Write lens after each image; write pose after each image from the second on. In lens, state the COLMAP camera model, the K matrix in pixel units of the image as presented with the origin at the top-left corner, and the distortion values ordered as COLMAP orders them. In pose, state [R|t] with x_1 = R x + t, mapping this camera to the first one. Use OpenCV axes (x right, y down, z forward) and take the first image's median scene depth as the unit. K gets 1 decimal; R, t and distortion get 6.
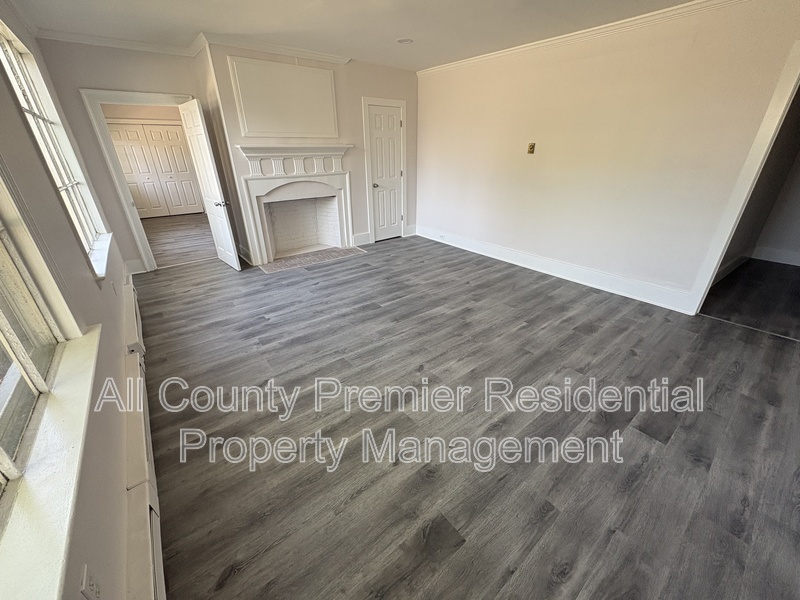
lens RADIAL K [[318.1, 0, 398.3], [0, 318.1, 300.1], [0, 0, 1]] dist [0.001419, -0.000085]
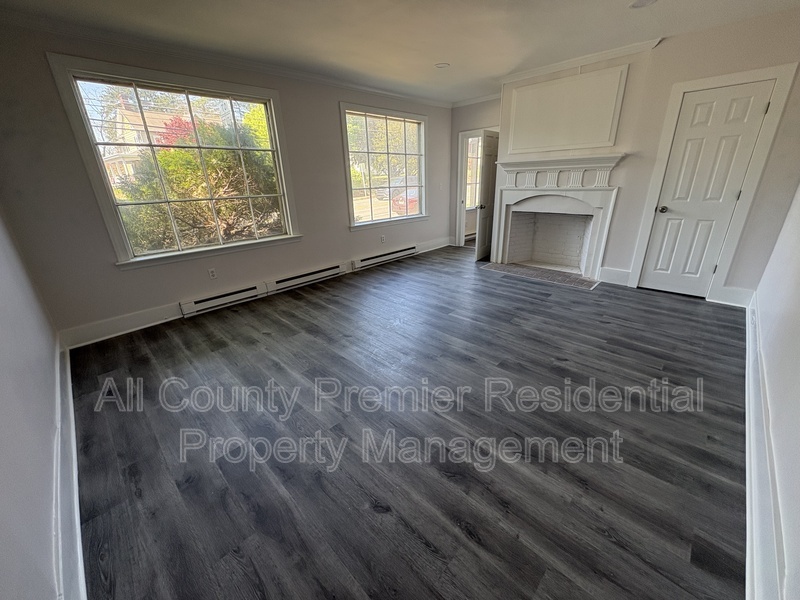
lens RADIAL K [[318.1, 0, 397.0], [0, 318.1, 298.5], [0, 0, 1]] dist [0.001419, -0.000085]
pose [[0.123491, 0.361164, -0.924289, 0.662780], [-0.395678, 0.872095, 0.287905, -0.195969], [0.910049, 0.330167, 0.250600, 0.445339]]
